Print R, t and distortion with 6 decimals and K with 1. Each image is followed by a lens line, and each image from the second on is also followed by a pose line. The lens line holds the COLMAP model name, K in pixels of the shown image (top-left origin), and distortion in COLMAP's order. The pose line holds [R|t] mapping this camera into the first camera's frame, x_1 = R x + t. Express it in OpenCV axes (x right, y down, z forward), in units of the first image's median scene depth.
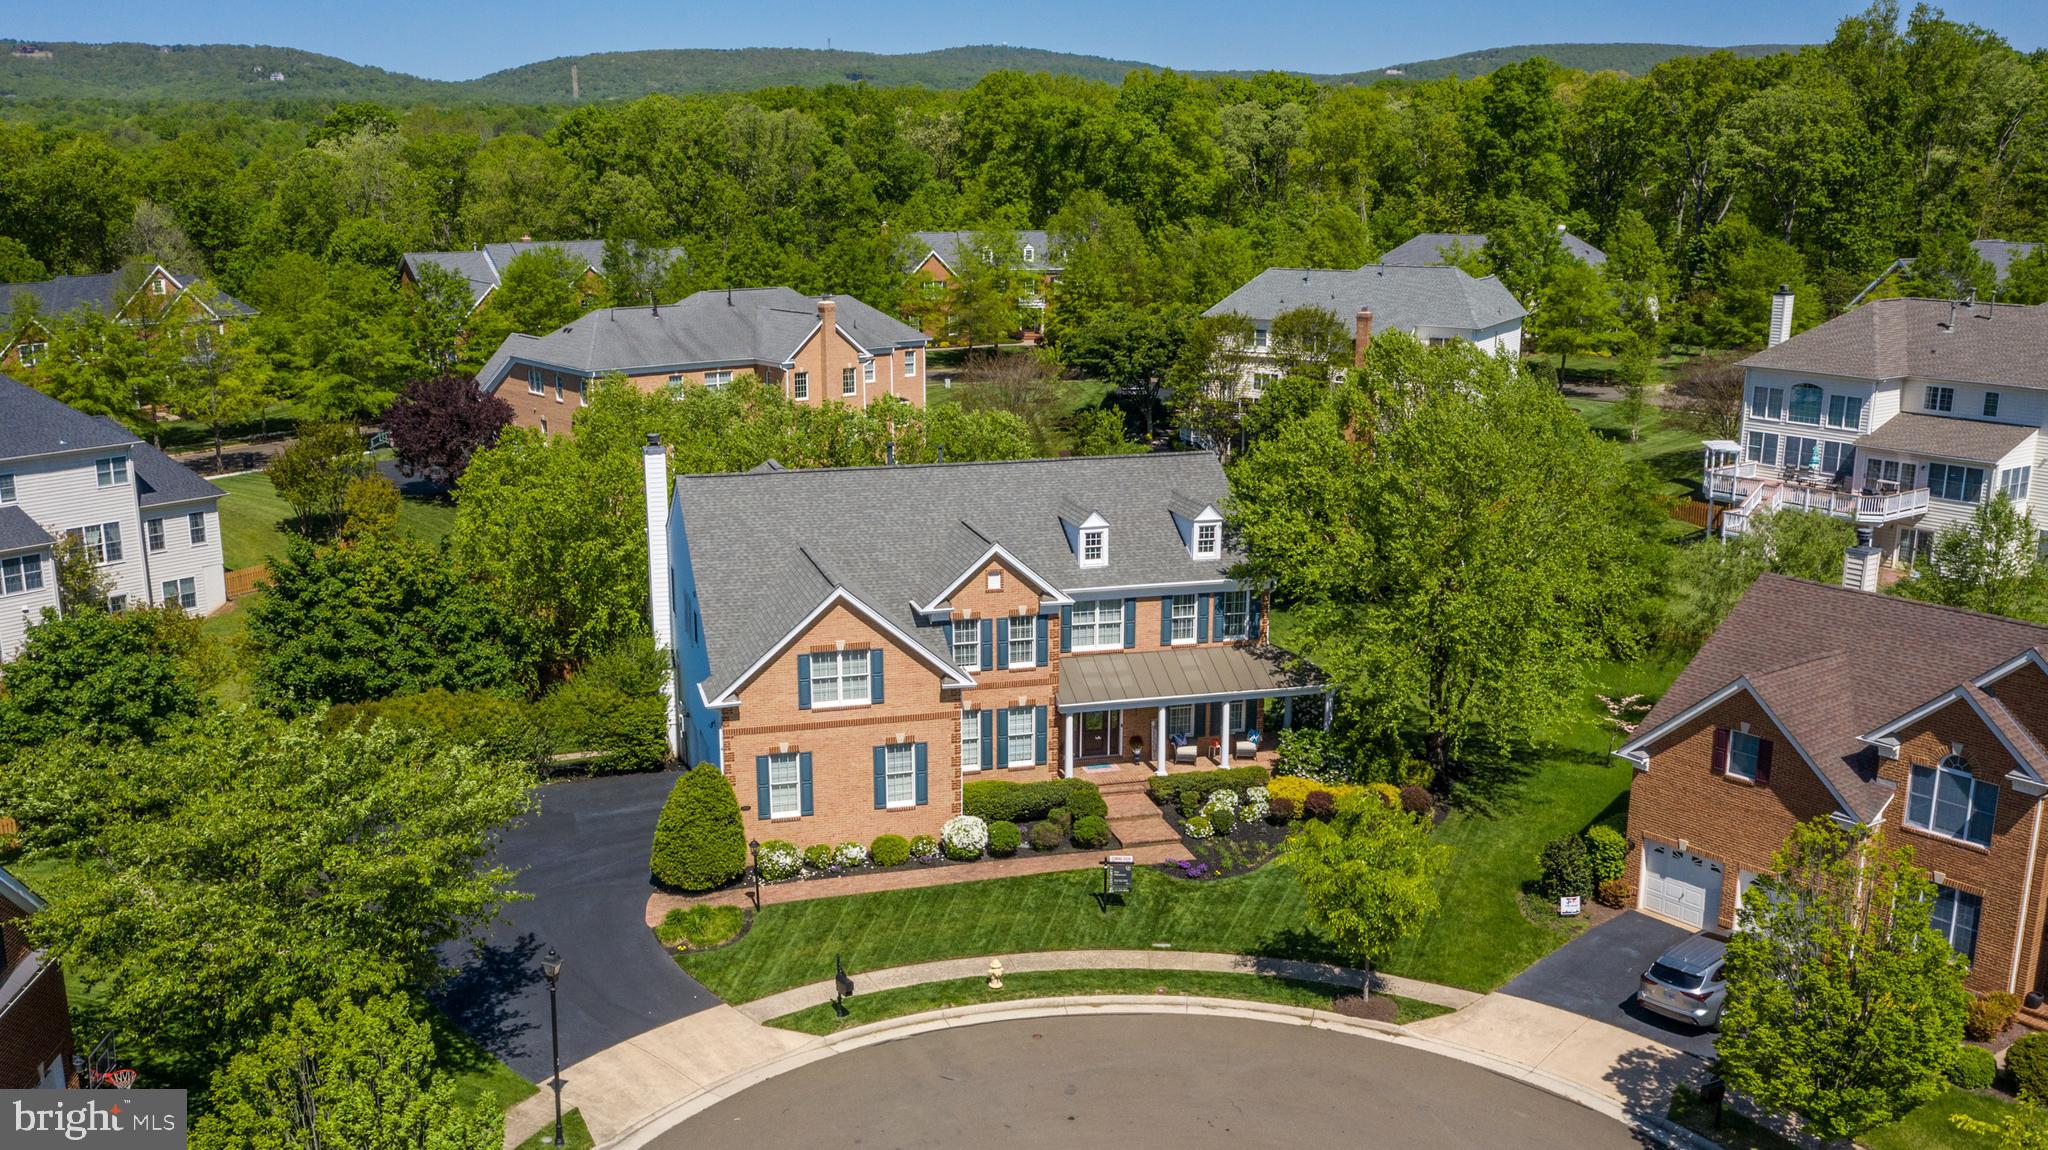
lens RADIAL K [[1896.4, 0, 966.3], [0, 1896.4, 673.5], [0, 0, 1]] dist [-0.005577, 0.000267]
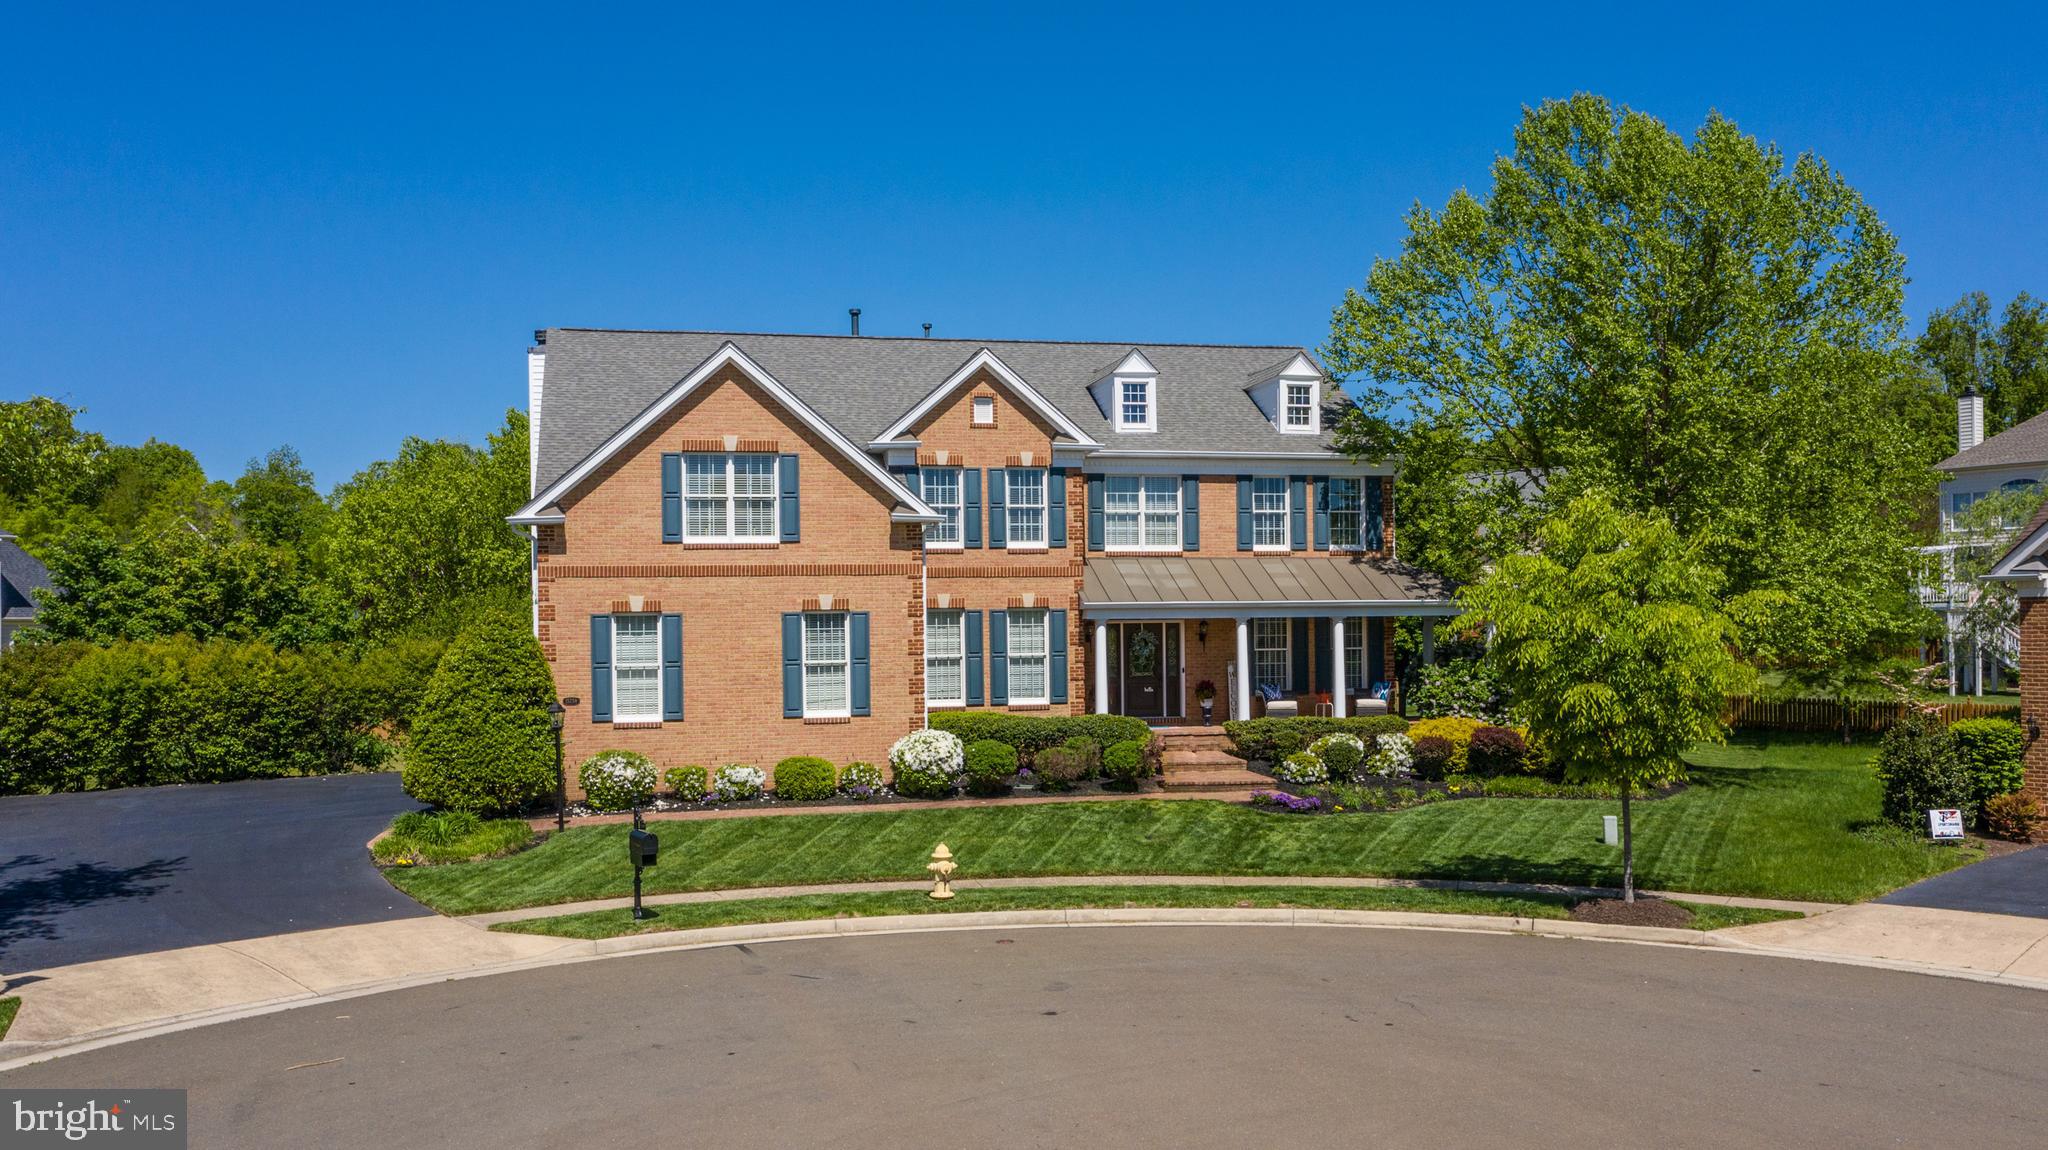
lens RADIAL K [[1788.6, 0, 1026.8], [0, 1788.6, 627.0], [0, 0, 1]] dist [-0.004332, -0.003572]
pose [[0.999631, -0.007526, -0.026106, 0.044574], [0.000235, 0.963223, -0.268703, 0.188464], [0.027168, 0.268598, 0.962869, 0.397029]]
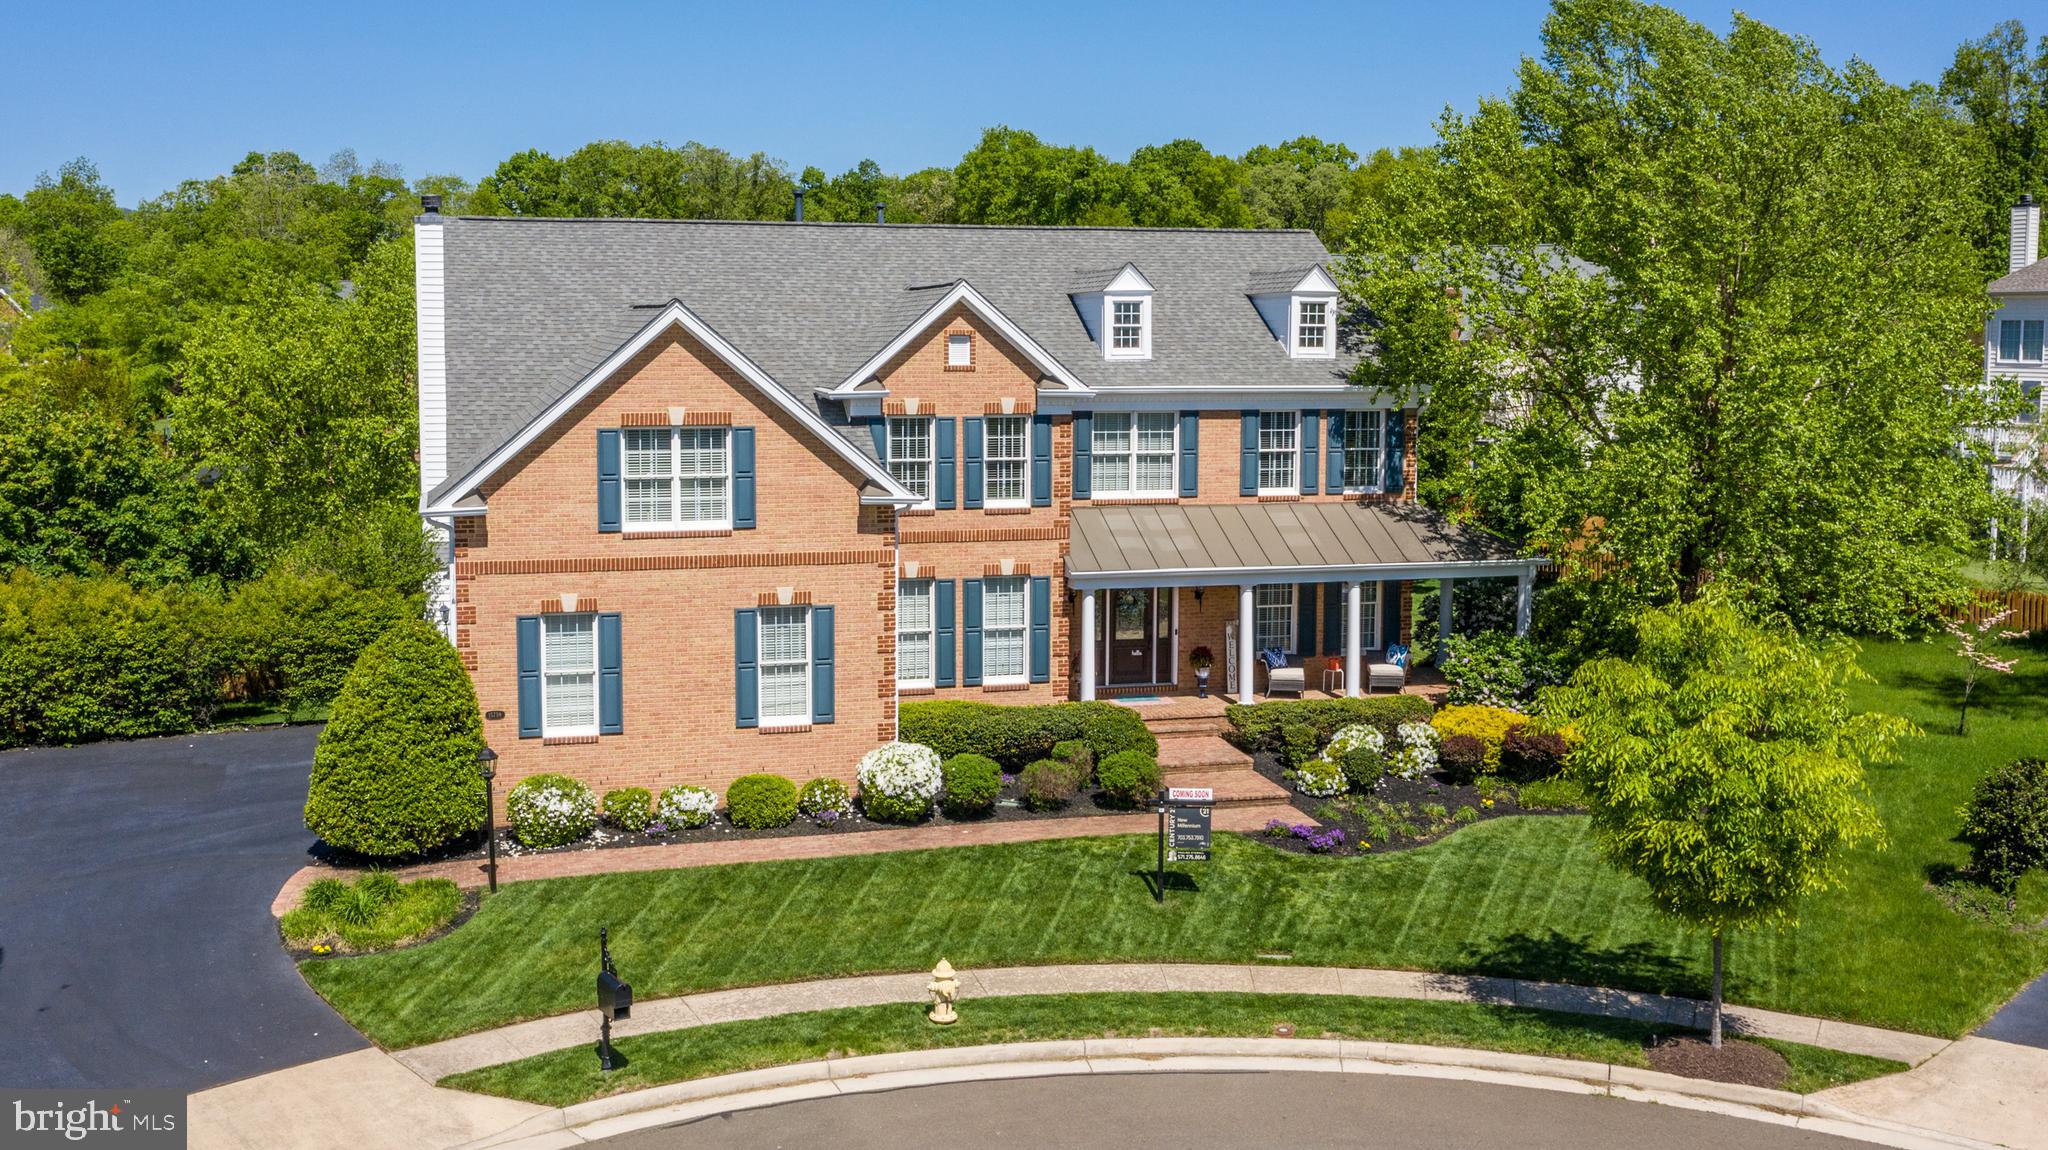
lens RADIAL K [[2010.3, 0, 979.3], [0, 2010.3, 502.7], [0, 0, 1]] dist [-0.005728, 0.001198]
pose [[0.999965, 0.006718, 0.005077, 0.017497], [-0.005675, 0.983059, -0.183202, 0.106421], [-0.006222, 0.183167, 0.983062, 0.387257]]
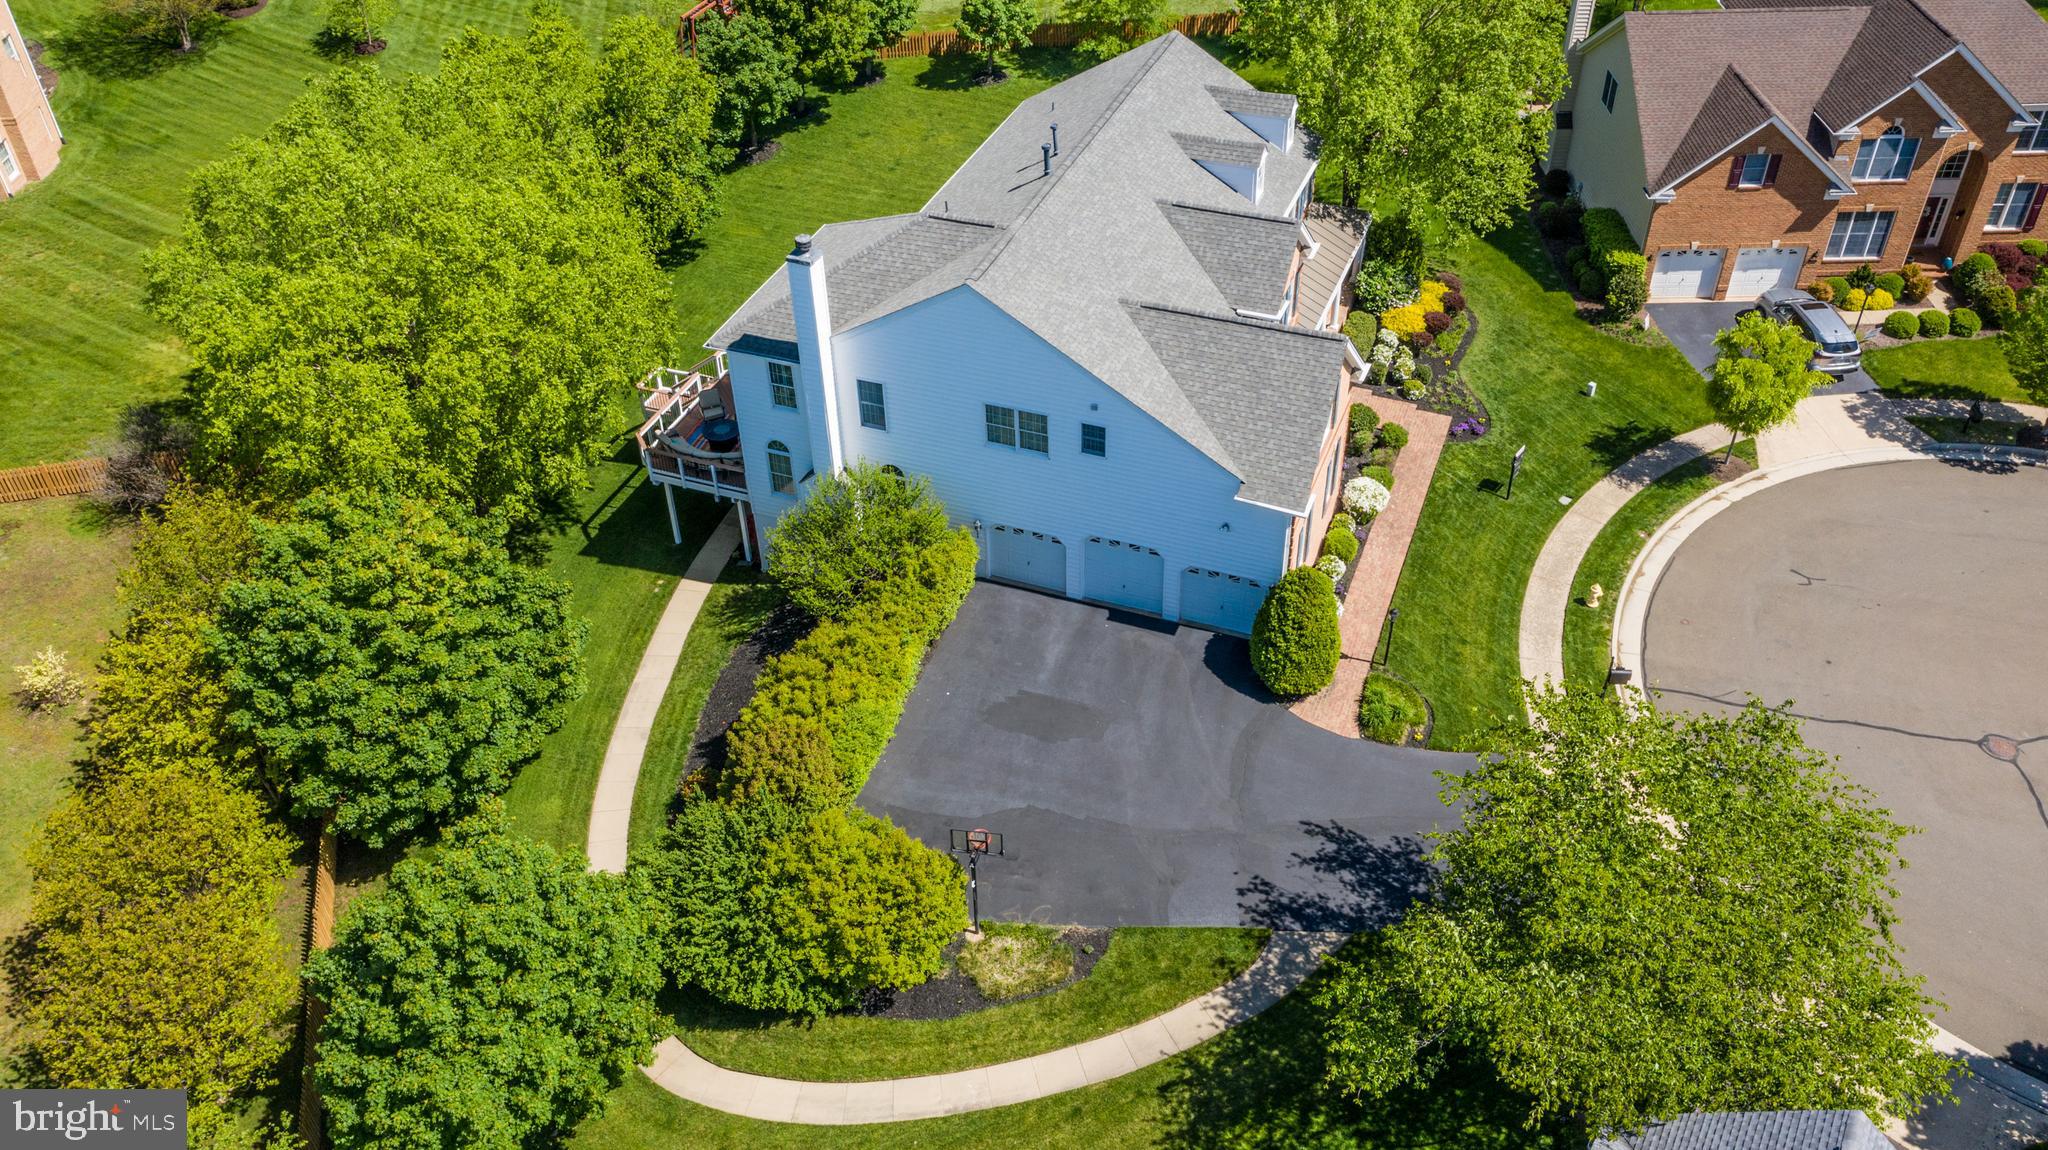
lens RADIAL K [[1661.5, 0, 1025.7], [0, 1661.5, 582.8], [0, 0, 1]] dist [-0.005237, -0.001254]
pose [[0.582880, -0.521529, 0.623104, -0.666410], [0.238478, 0.842871, 0.482387, -0.342718], [-0.776775, -0.132577, 0.615665, 0.534566]]
